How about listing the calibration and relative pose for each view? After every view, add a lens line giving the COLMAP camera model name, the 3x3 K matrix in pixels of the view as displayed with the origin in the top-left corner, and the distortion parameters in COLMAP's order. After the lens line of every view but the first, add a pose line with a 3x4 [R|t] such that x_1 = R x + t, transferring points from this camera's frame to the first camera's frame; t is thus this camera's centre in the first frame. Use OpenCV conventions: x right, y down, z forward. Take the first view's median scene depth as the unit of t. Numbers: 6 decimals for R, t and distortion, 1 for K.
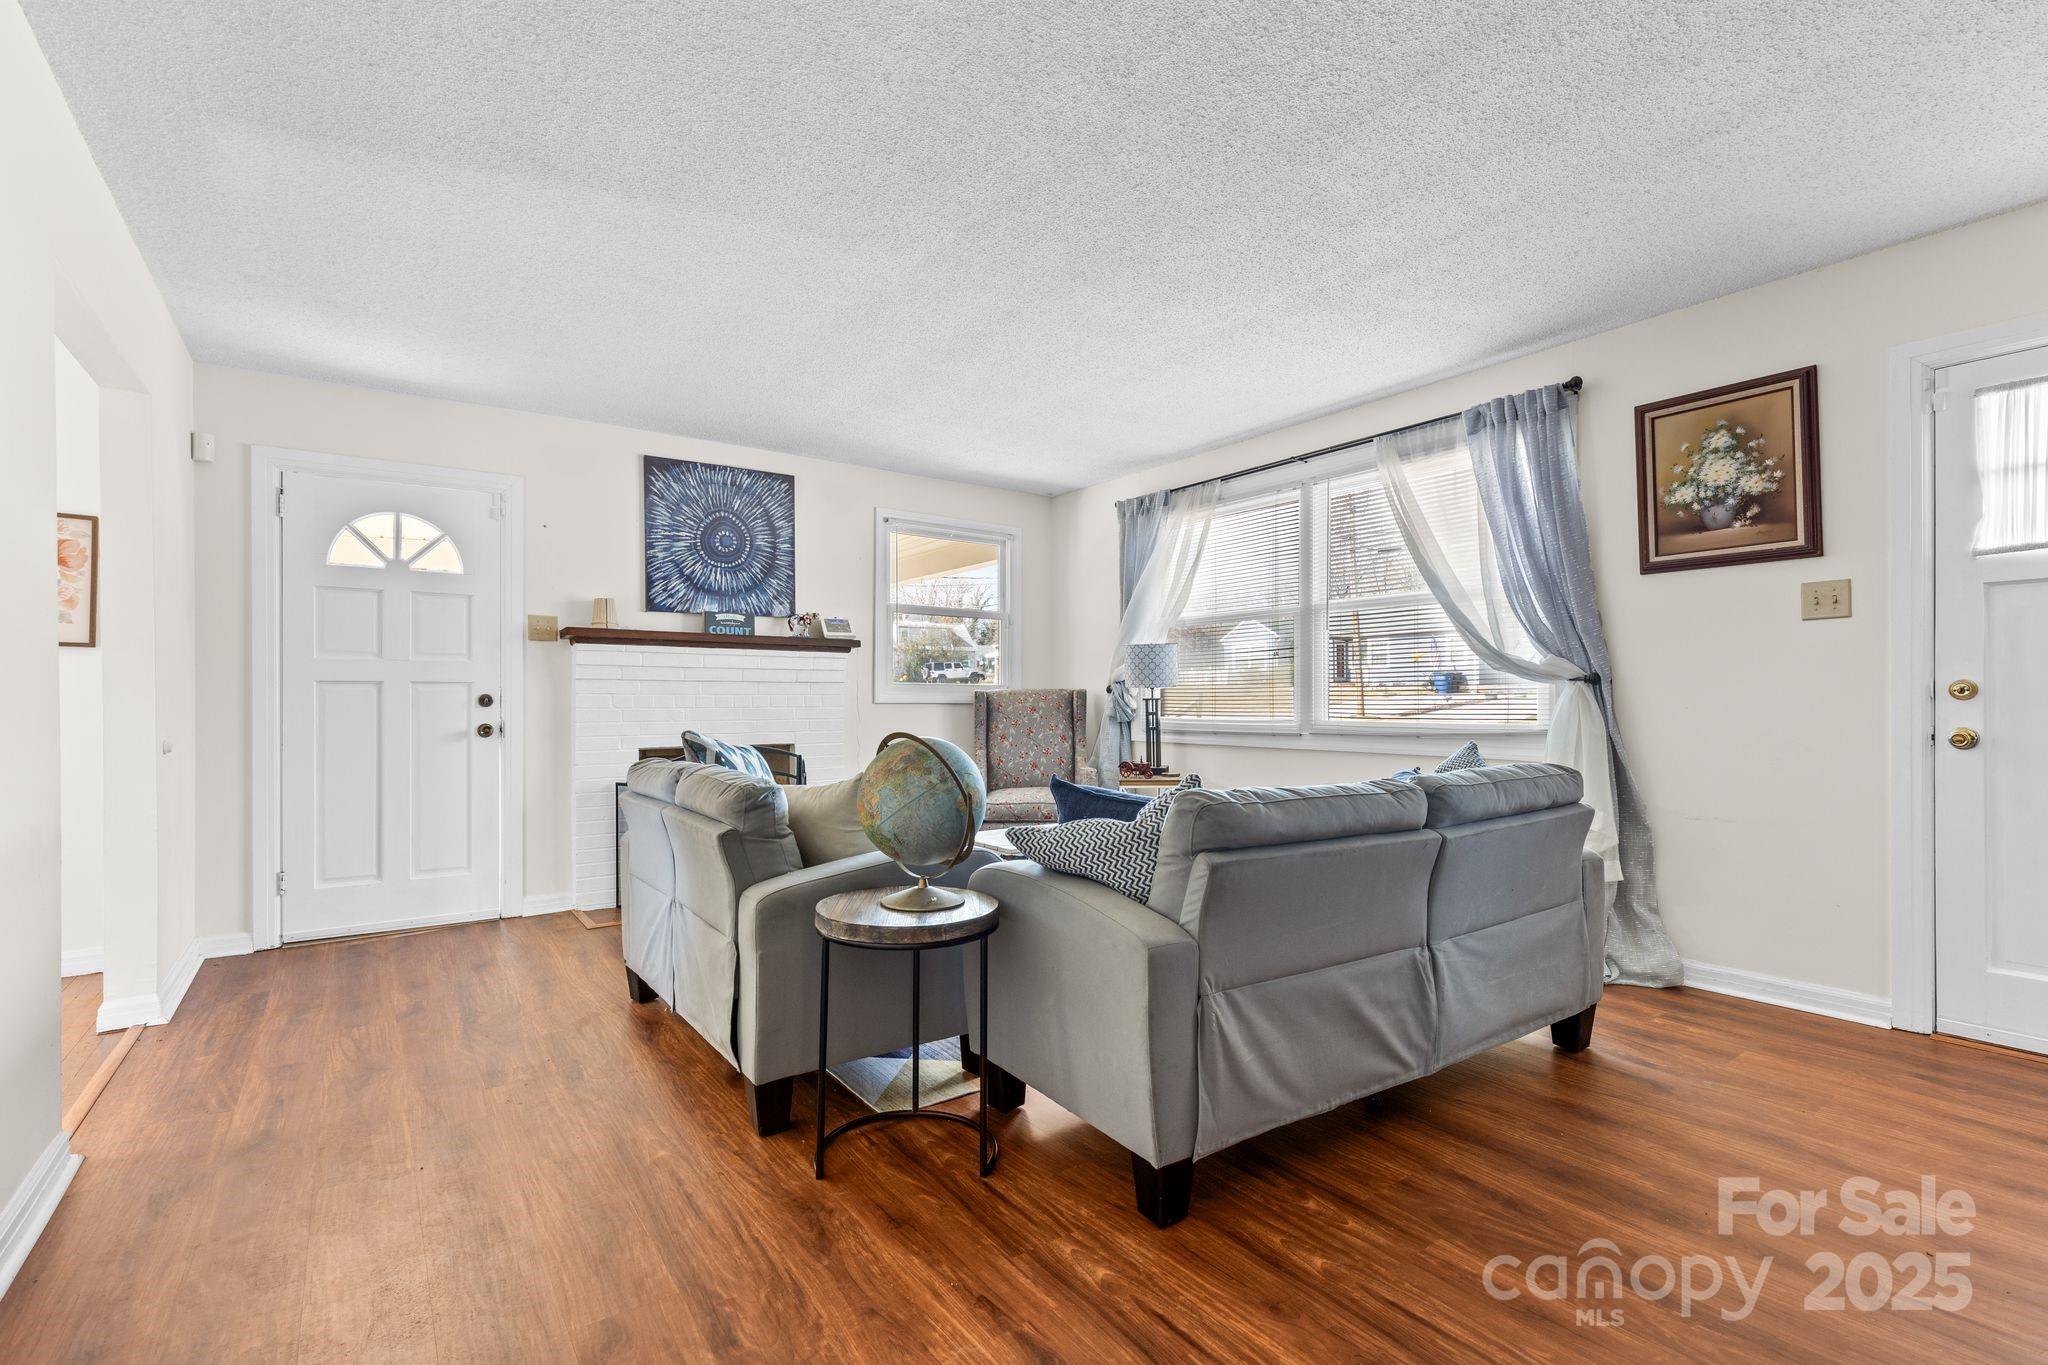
lens RADIAL K [[928.7, 0, 1022.6], [0, 928.7, 694.8], [0, 0, 1]] dist [0.005749, 0.000130]
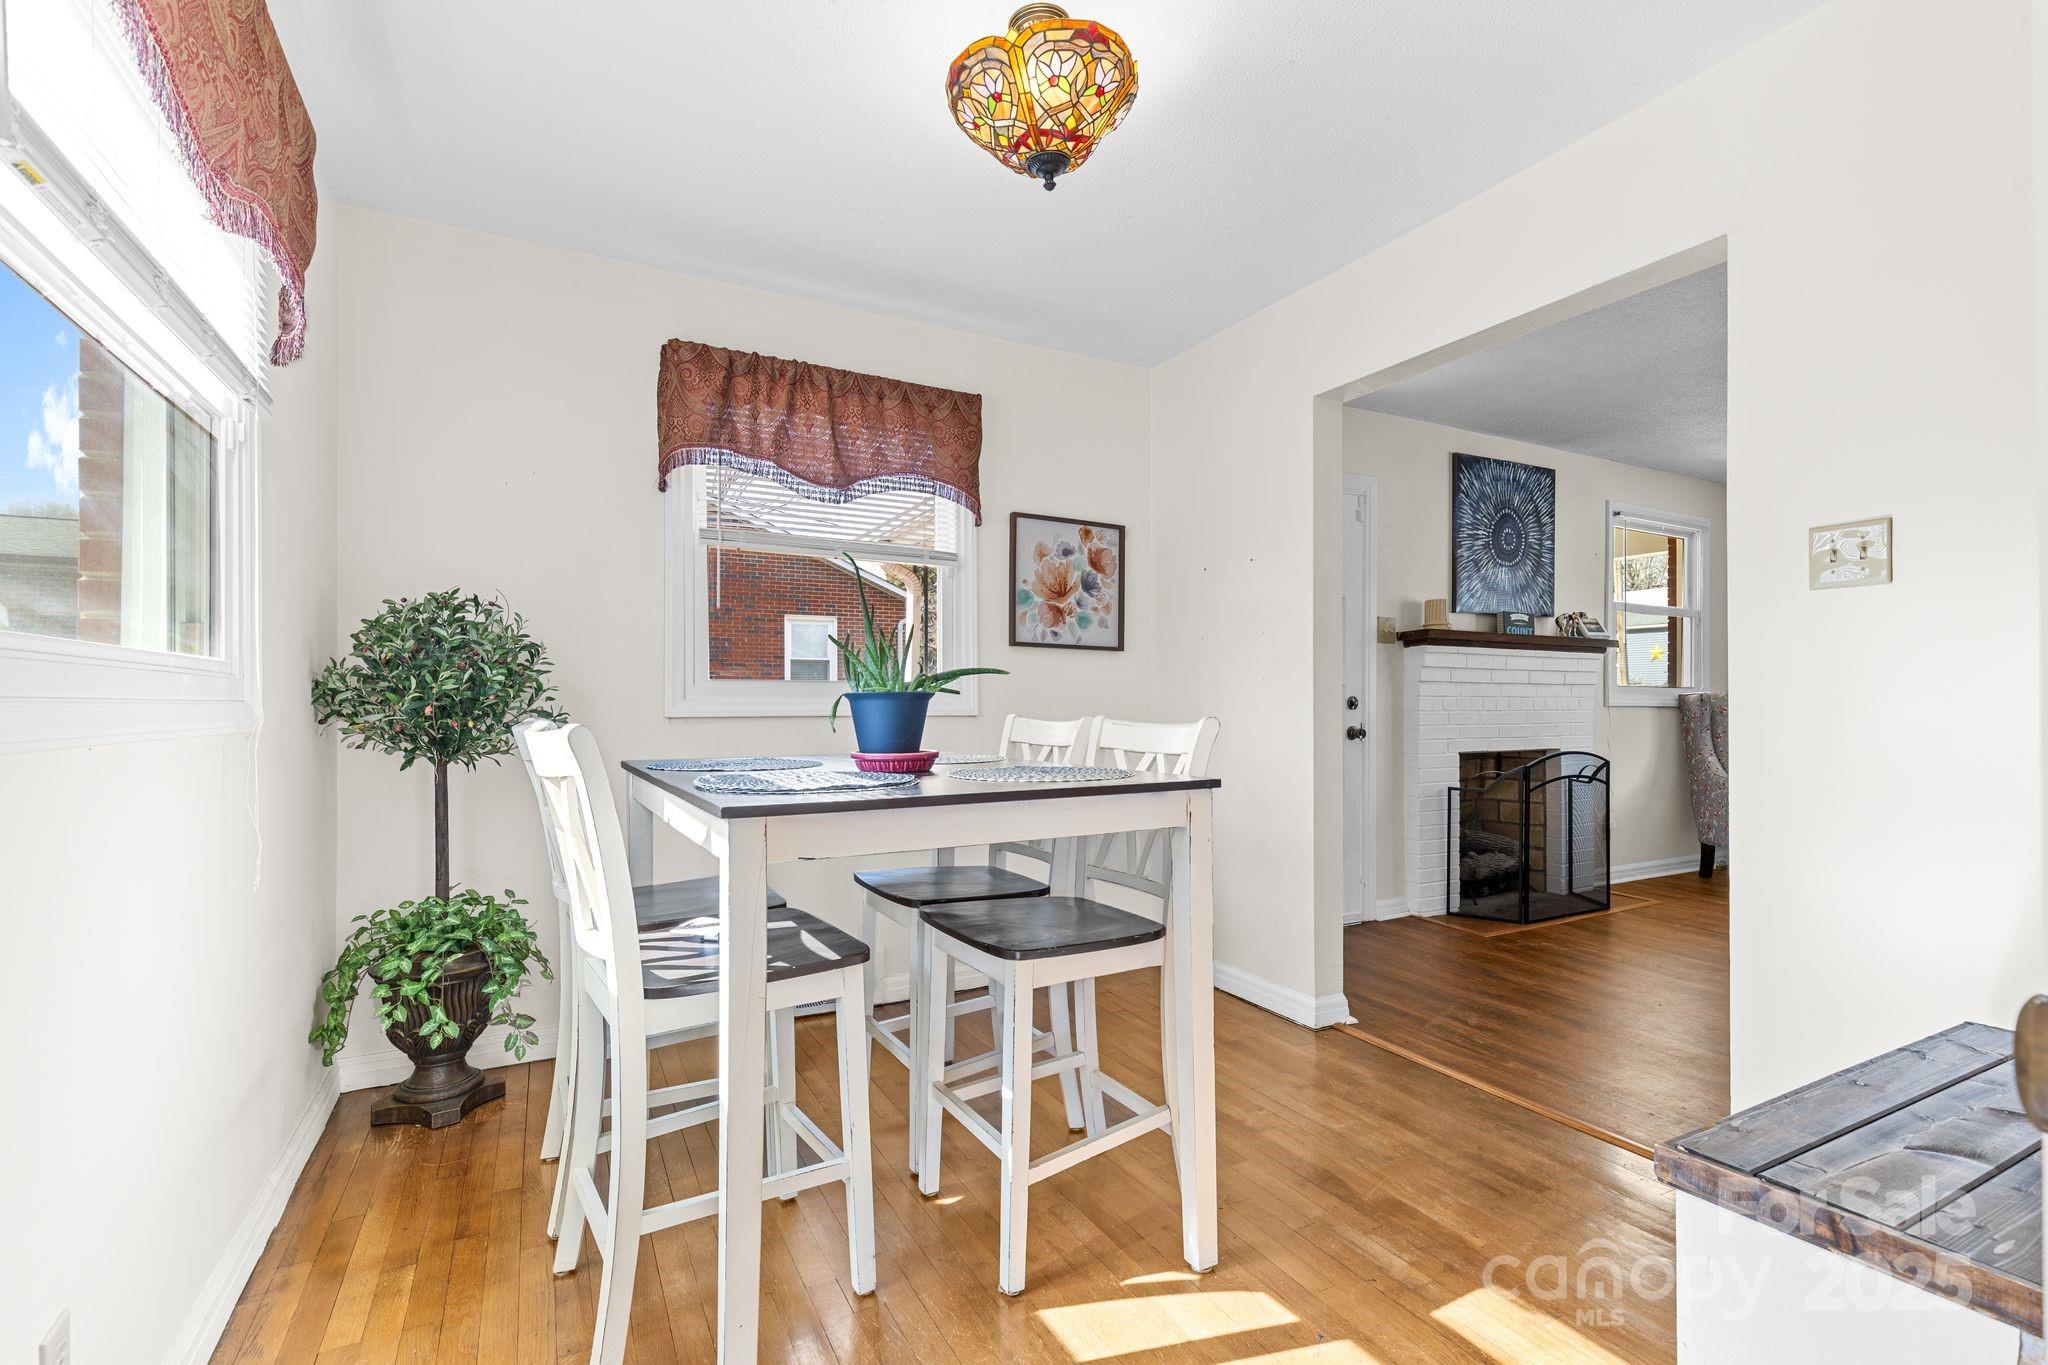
lens RADIAL K [[928.7, 0, 1023.5], [0, 928.7, 695.8], [0, 0, 1]] dist [0.005749, 0.000130]
pose [[0.990022, 0.002960, -0.140883, -0.690984], [-0.003051, 0.999995, -0.000427, 0.000023], [0.140881, 0.000853, 0.990026, -0.030755]]
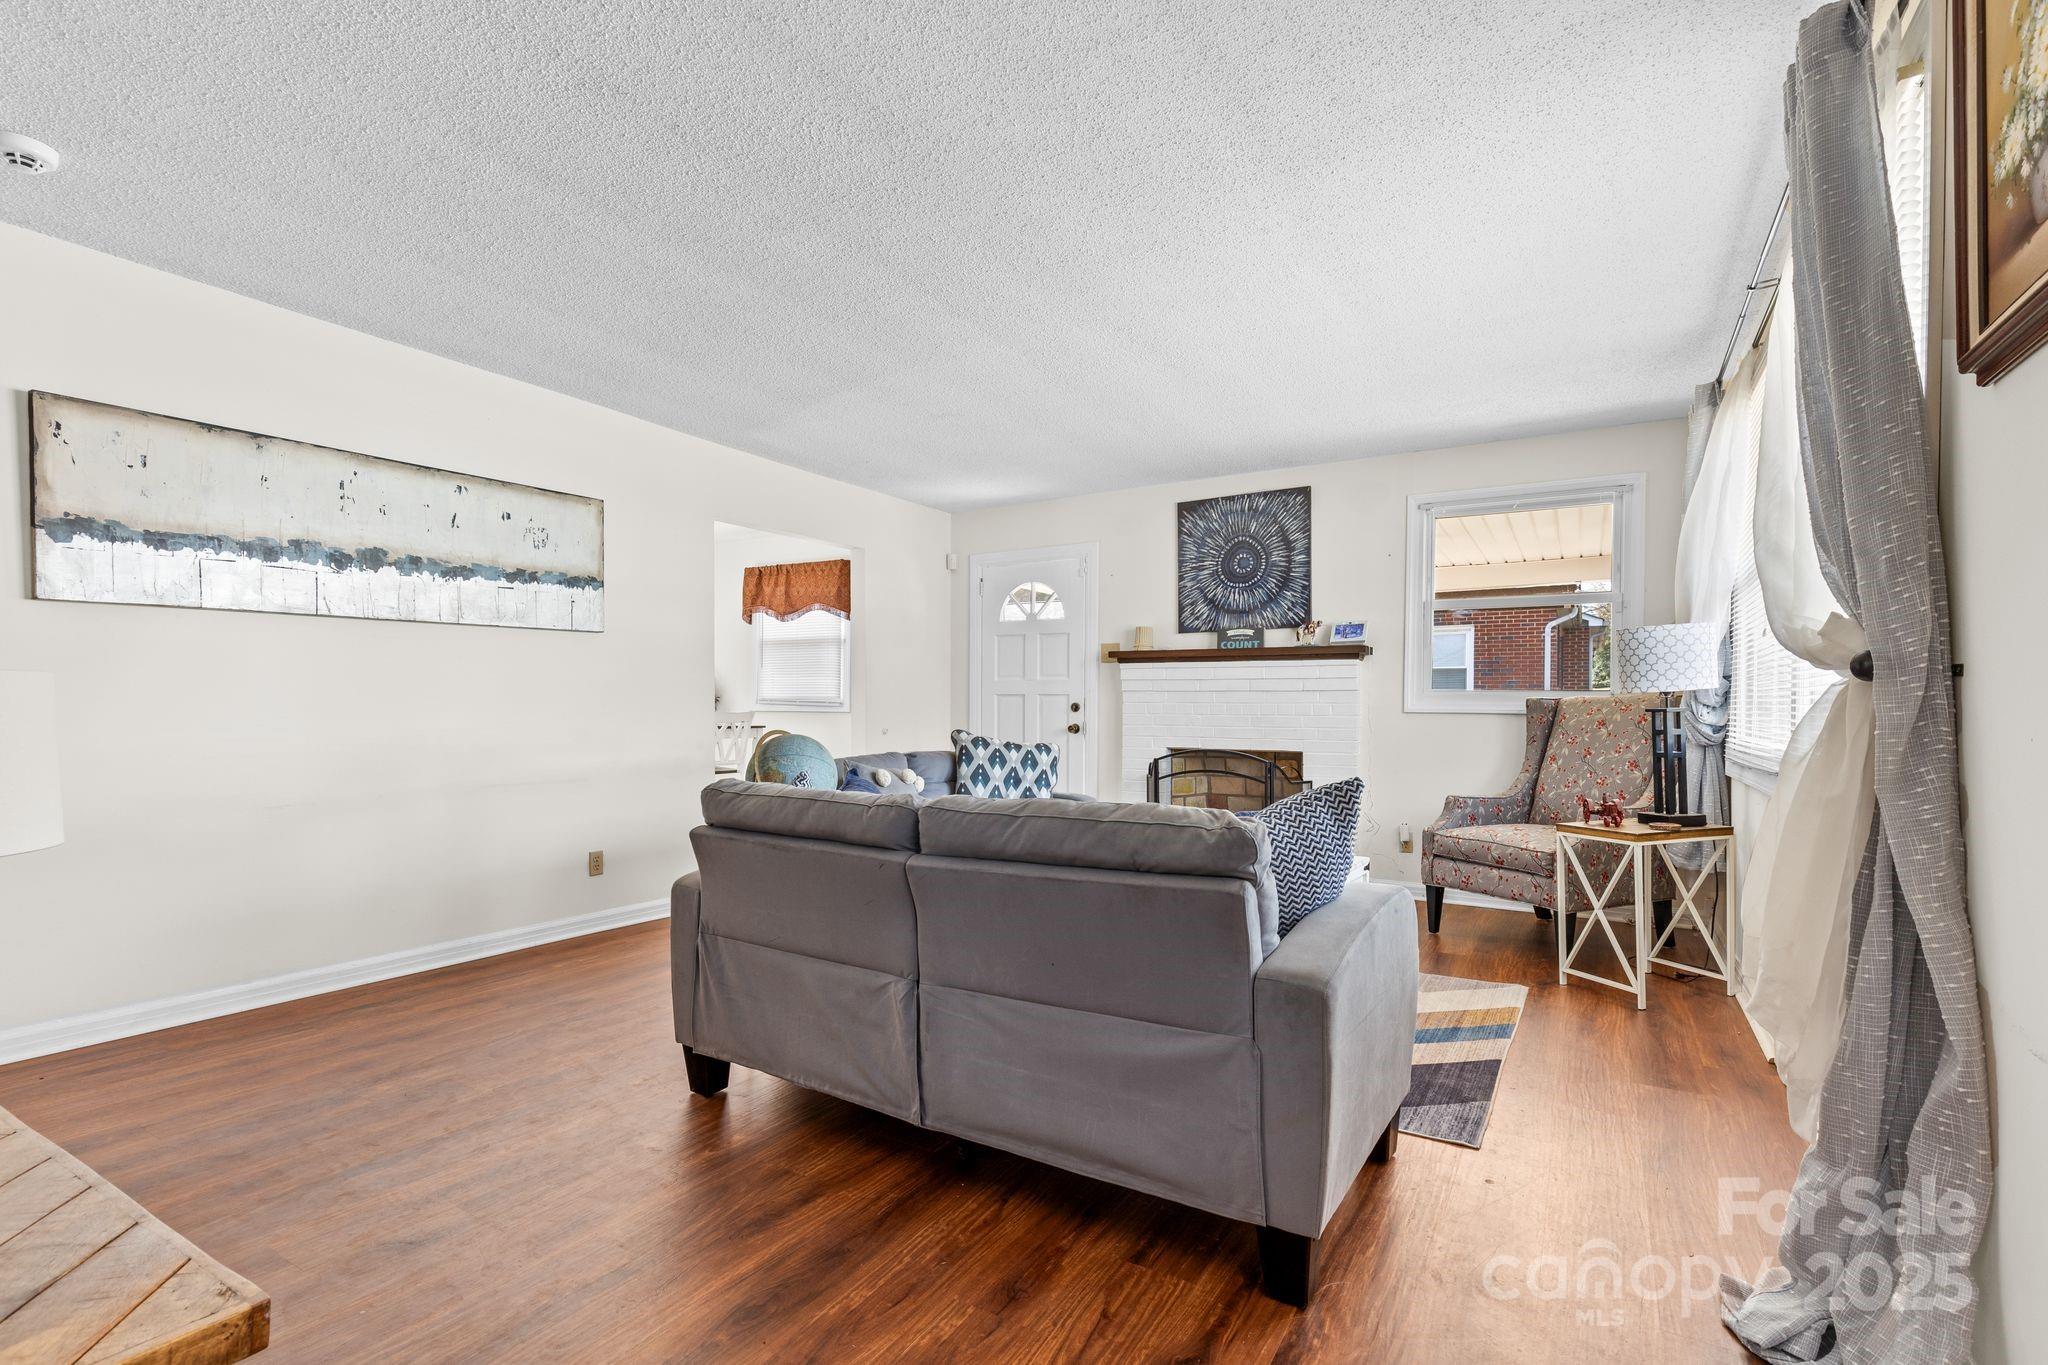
lens RADIAL K [[928.7, 0, 1018.6], [0, 928.7, 701.0], [0, 0, 1]] dist [0.005749, 0.000130]
pose [[0.384133, -0.001585, -0.923277, 0.596226], [-0.000613, 0.999998, -0.001972, -0.000264], [0.923278, 0.001323, 0.384131, 0.339617]]
